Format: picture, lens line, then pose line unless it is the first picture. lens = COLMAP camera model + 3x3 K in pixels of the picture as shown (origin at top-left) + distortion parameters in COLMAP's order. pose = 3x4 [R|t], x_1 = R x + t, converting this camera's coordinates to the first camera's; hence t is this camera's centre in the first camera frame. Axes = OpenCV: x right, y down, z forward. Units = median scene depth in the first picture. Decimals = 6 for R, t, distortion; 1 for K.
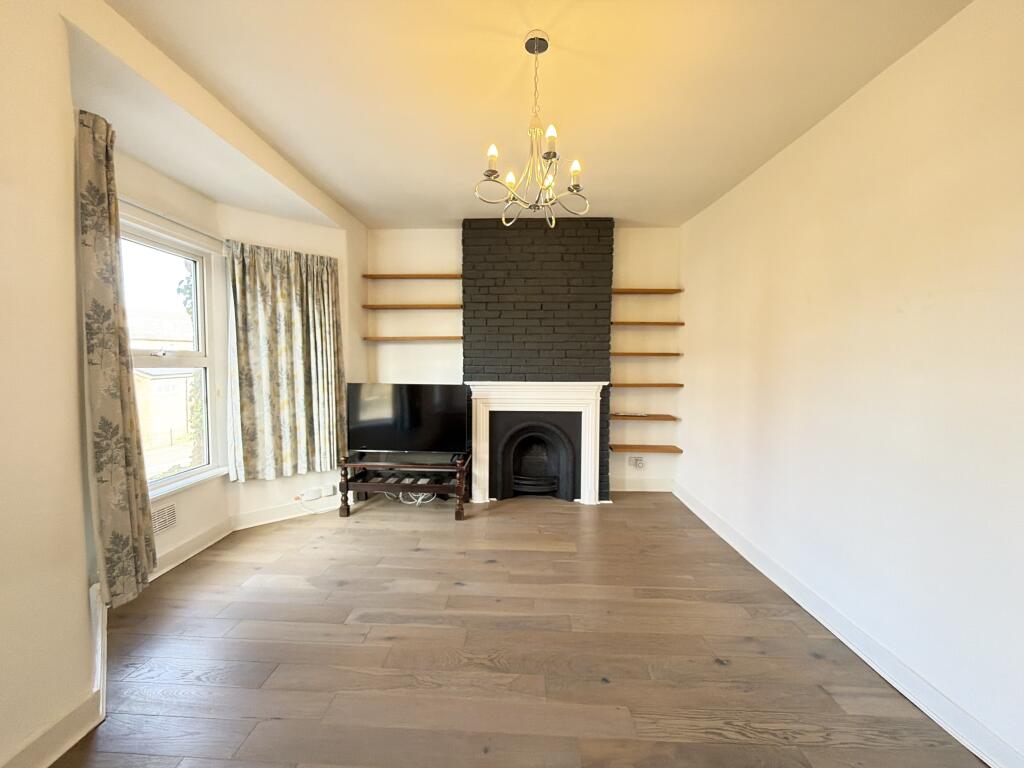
lens RADIAL K [[407.9, 0, 509.9], [0, 407.9, 385.1], [0, 0, 1]] dist [-0.000868, -0.000041]
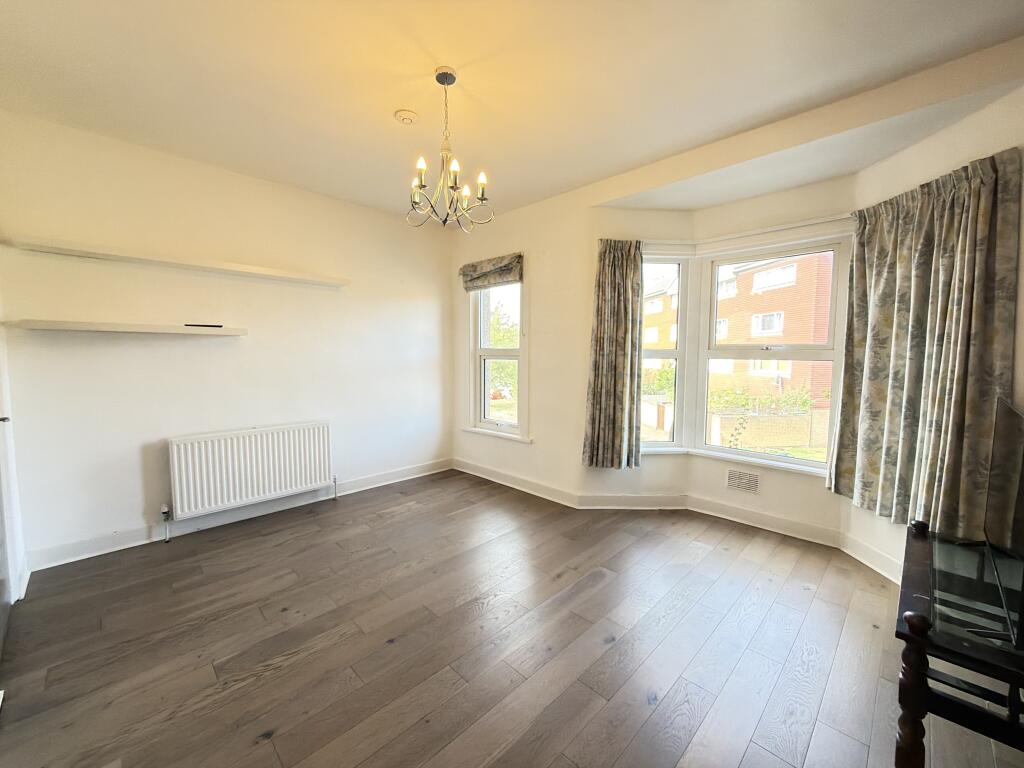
lens RADIAL K [[407.9, 0, 509.9], [0, 407.9, 385.1], [0, 0, 1]] dist [-0.000868, -0.000041]
pose [[-0.690040, 0.046044, -0.722305, 0.387079], [-0.048515, 0.992787, 0.109635, -0.046829], [0.722143, 0.110695, -0.682829, 0.952784]]
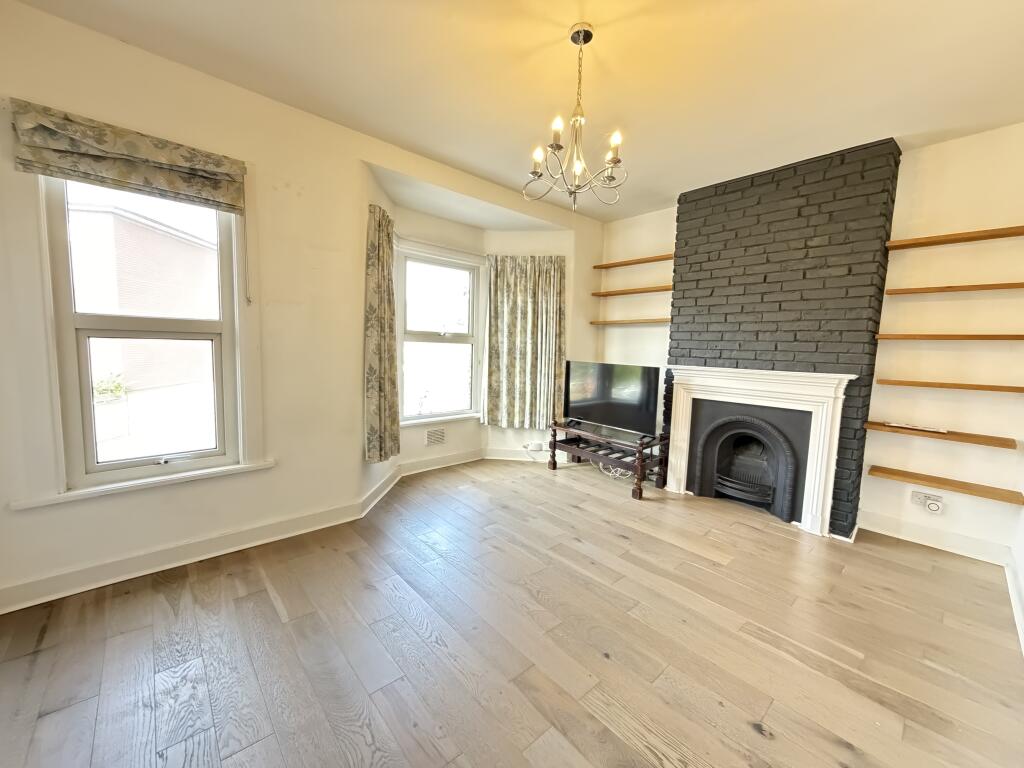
lens RADIAL K [[407.9, 0, 509.9], [0, 407.9, 385.1], [0, 0, 1]] dist [-0.000868, -0.000041]
pose [[0.686789, 0.085803, -0.721775, 0.368890], [-0.065968, 0.996268, 0.055663, 0.011306], [0.723857, 0.009386, 0.689886, 0.065270]]
